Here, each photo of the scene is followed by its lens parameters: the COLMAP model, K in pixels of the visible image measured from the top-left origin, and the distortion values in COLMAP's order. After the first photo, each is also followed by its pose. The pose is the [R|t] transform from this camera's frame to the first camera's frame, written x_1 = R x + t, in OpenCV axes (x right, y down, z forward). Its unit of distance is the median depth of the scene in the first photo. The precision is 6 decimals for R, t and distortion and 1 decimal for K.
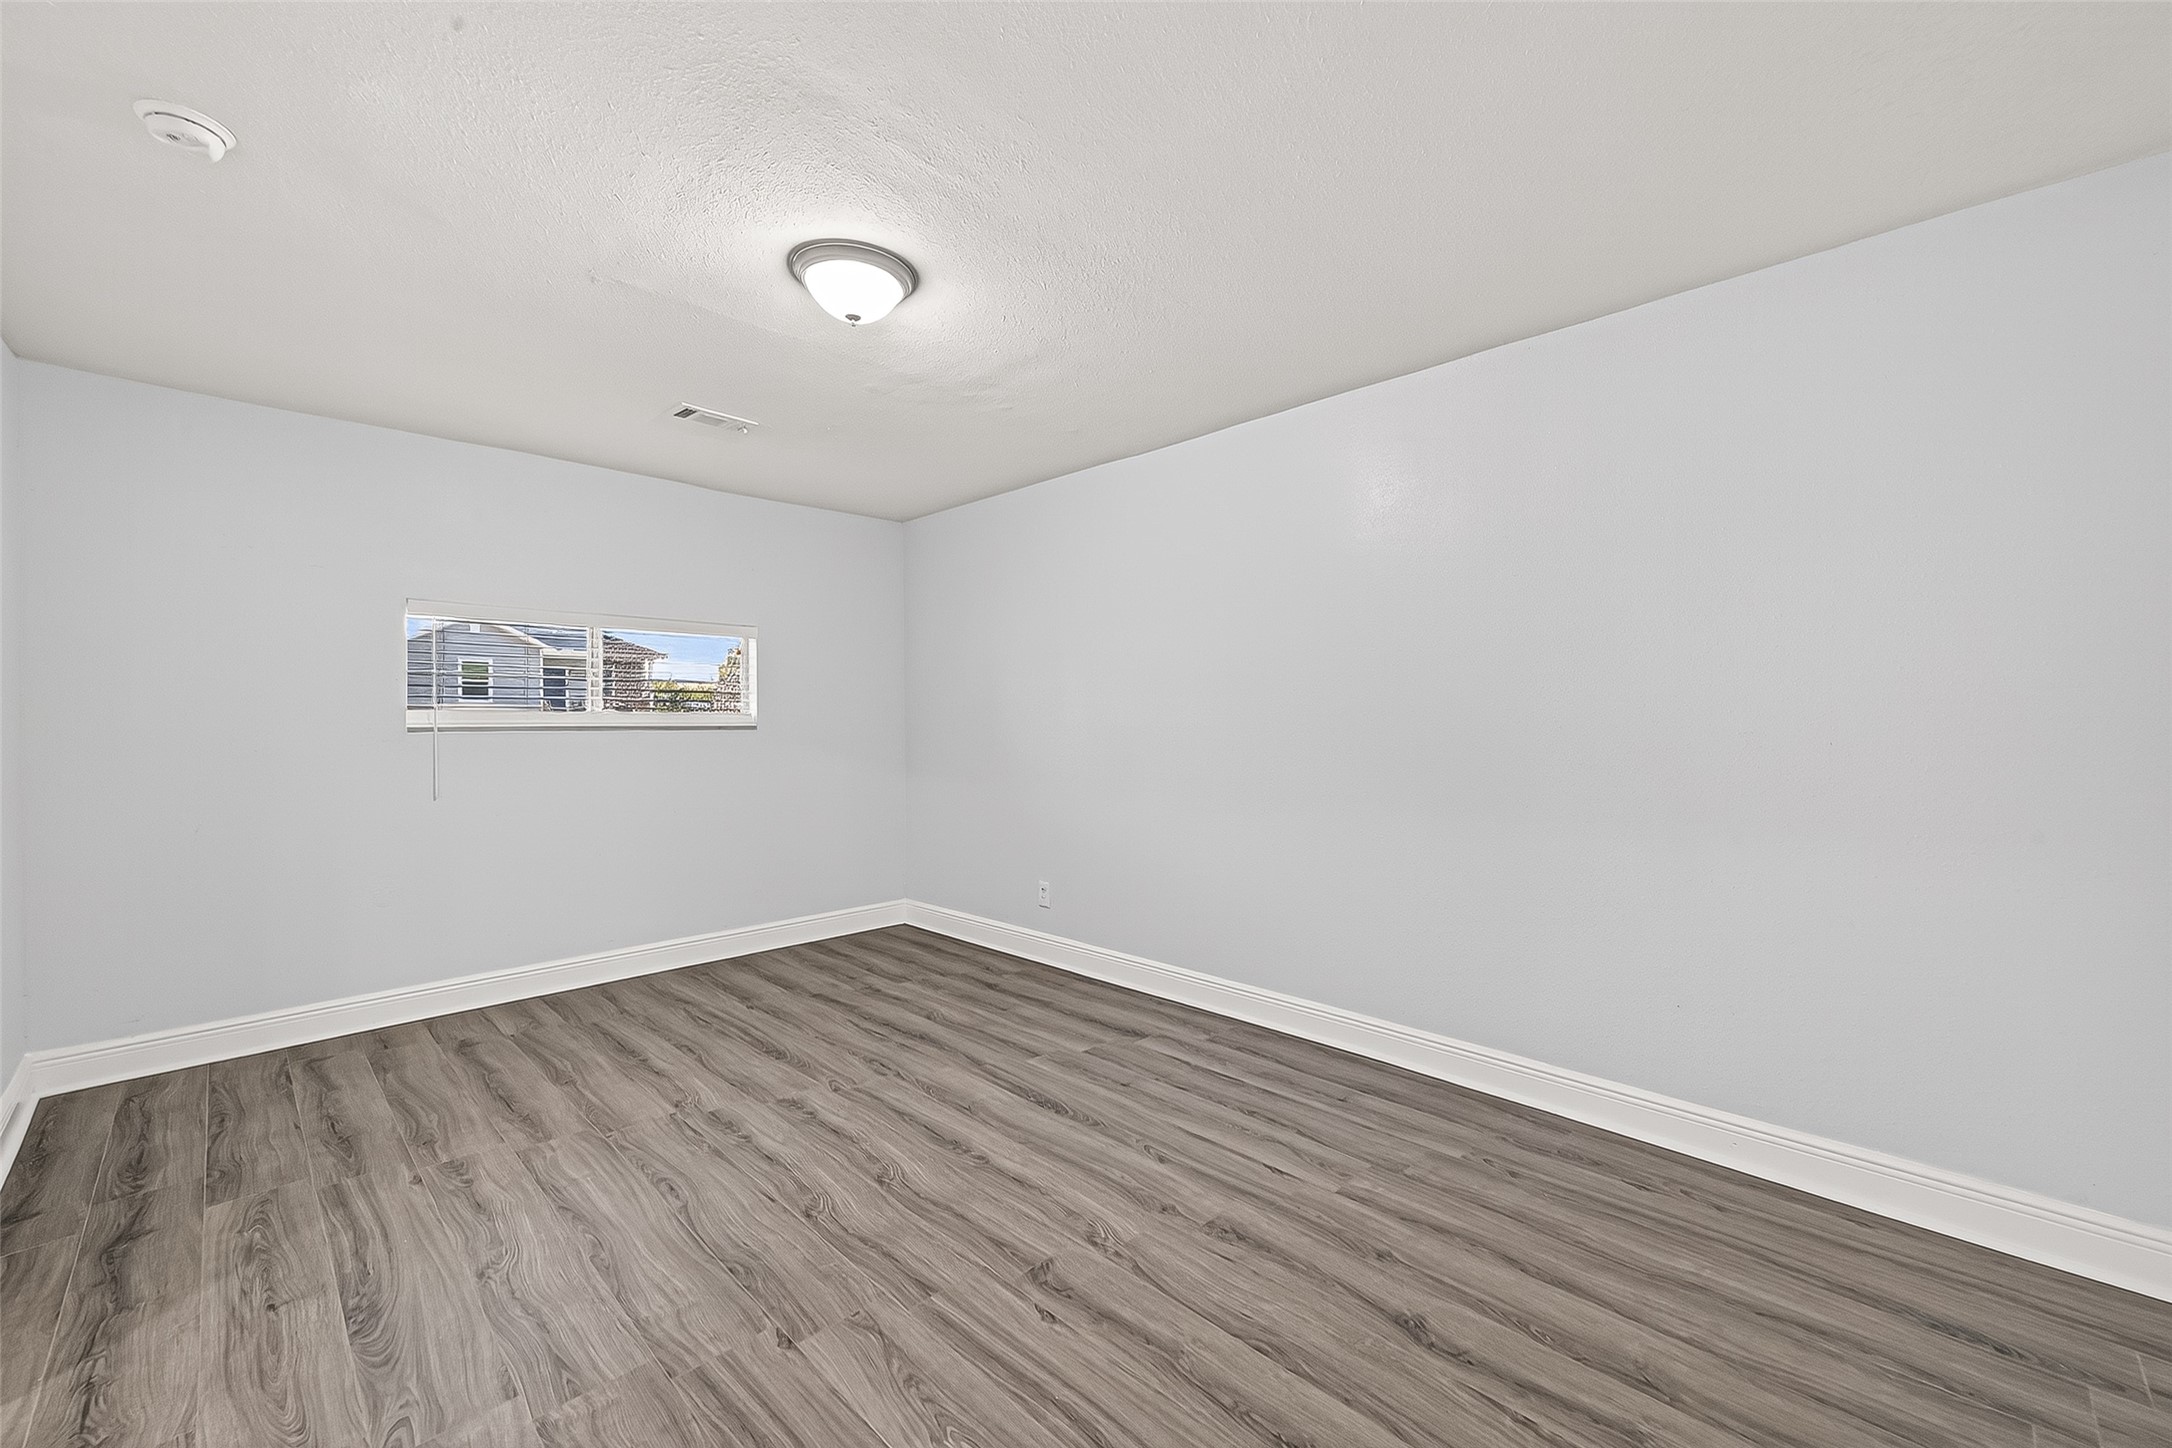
lens RADIAL K [[878.7, 0, 1082.6], [0, 878.7, 720.3], [0, 0, 1]] dist [0.010280, -0.000217]
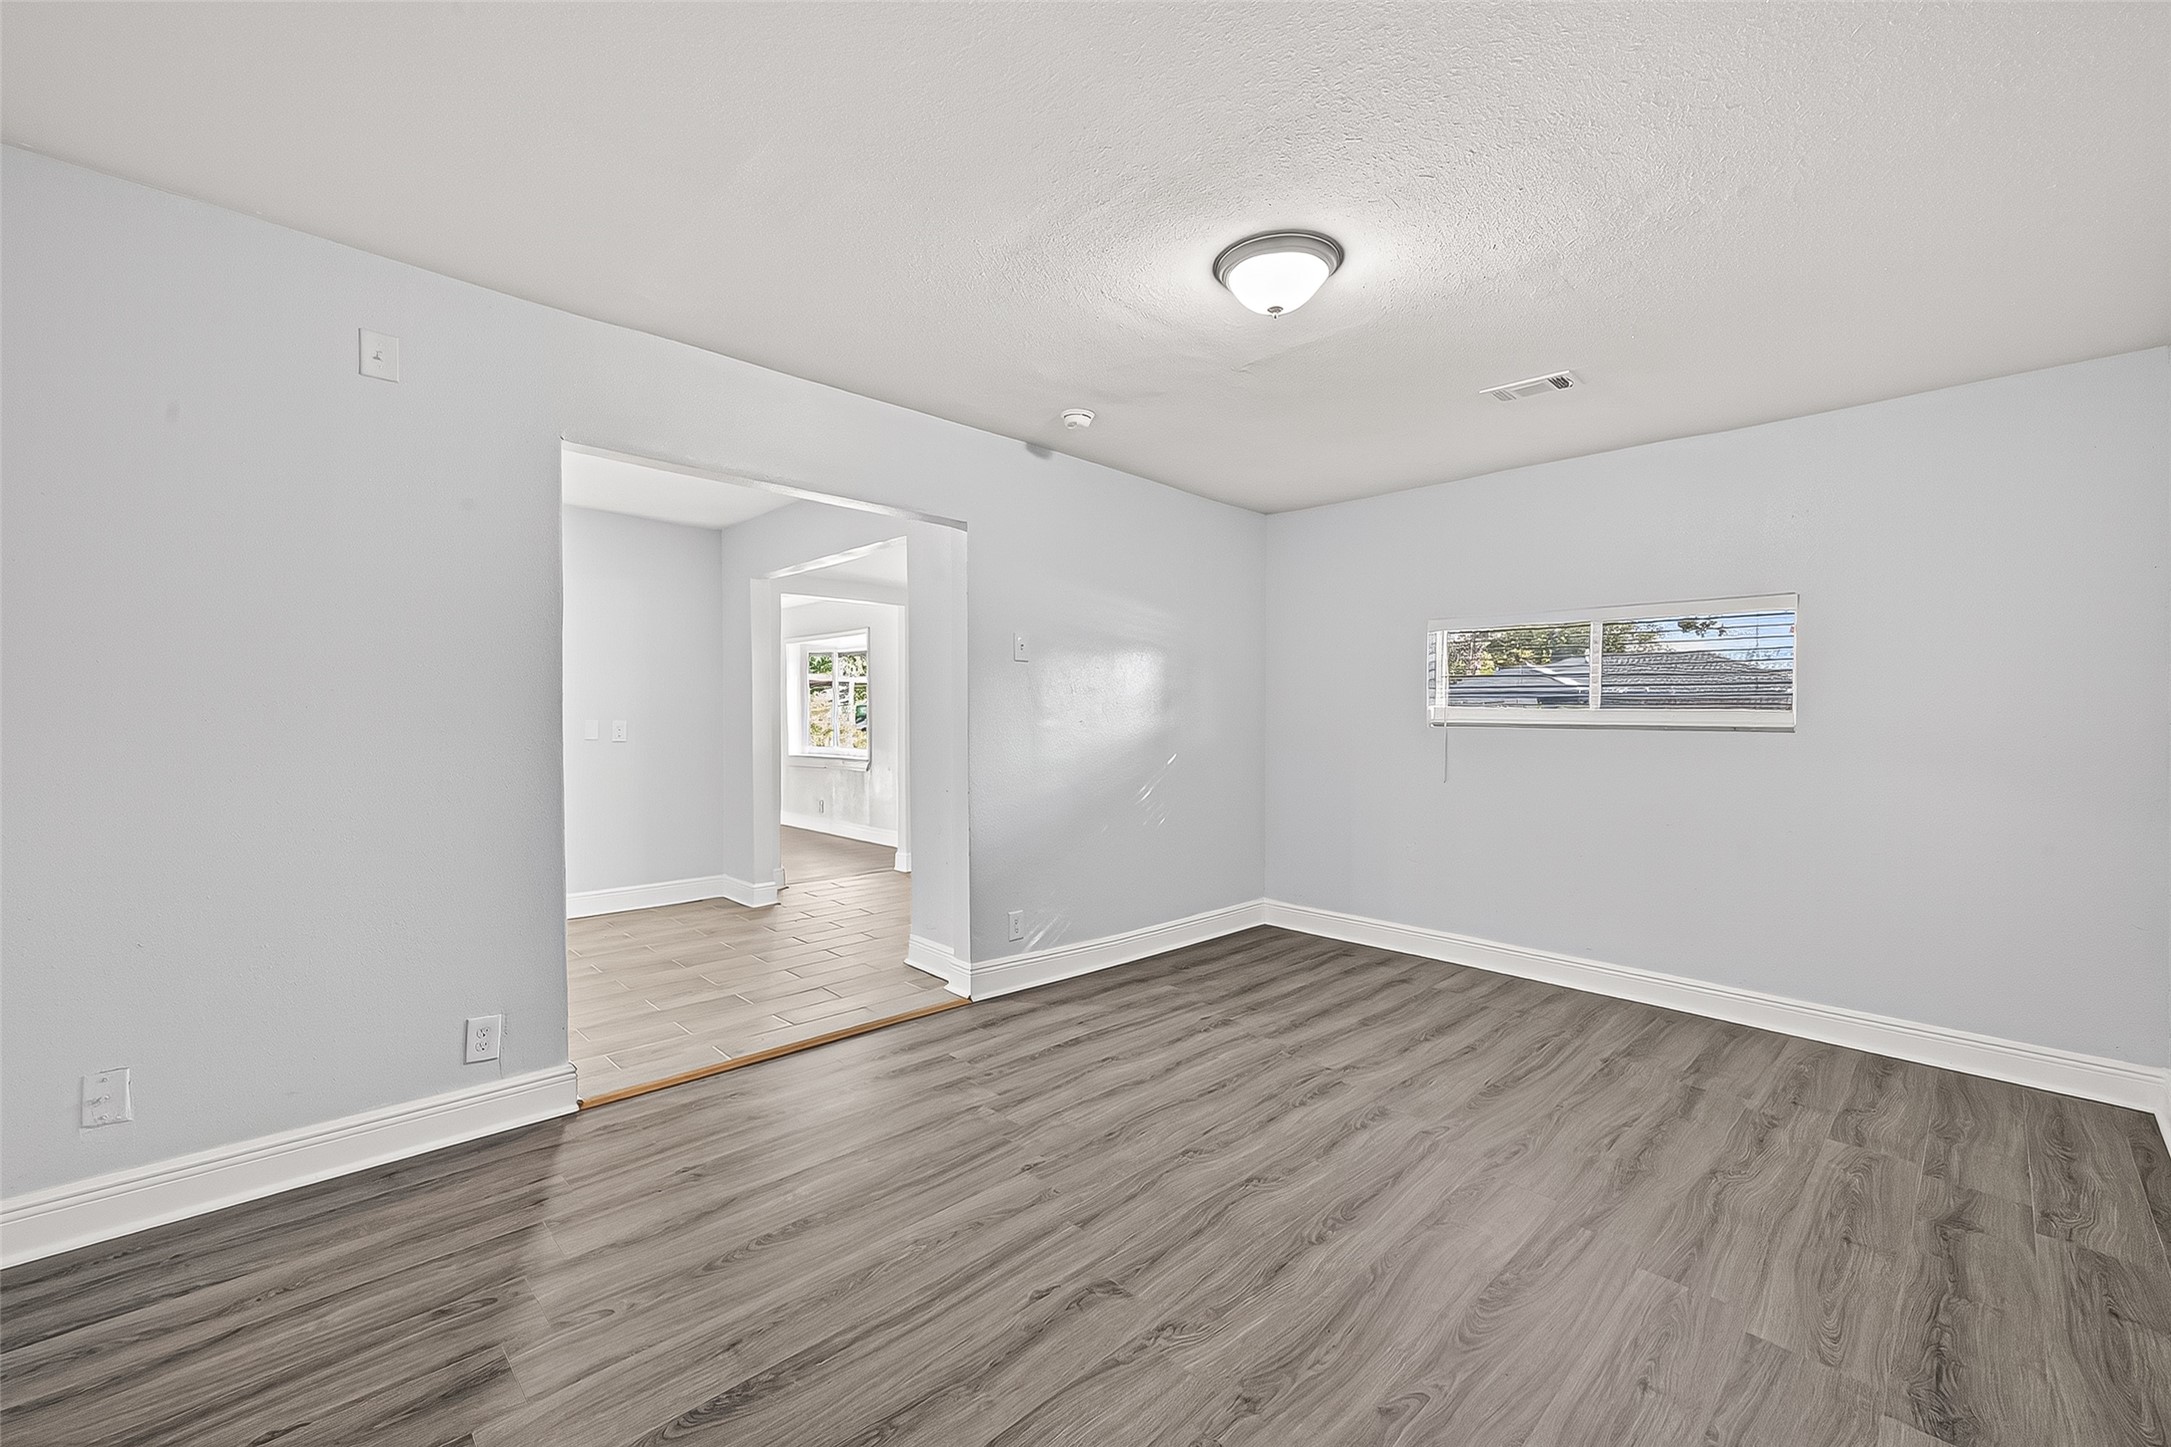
lens RADIAL K [[878.3, 0, 1082.1], [0, 878.3, 719.8], [0, 0, 1]] dist [0.010280, -0.000217]
pose [[-0.032434, 0.004673, -0.999463, 0.611247], [-0.009217, 0.999945, 0.004975, 0.002640], [0.999431, 0.009373, -0.032389, 0.671843]]
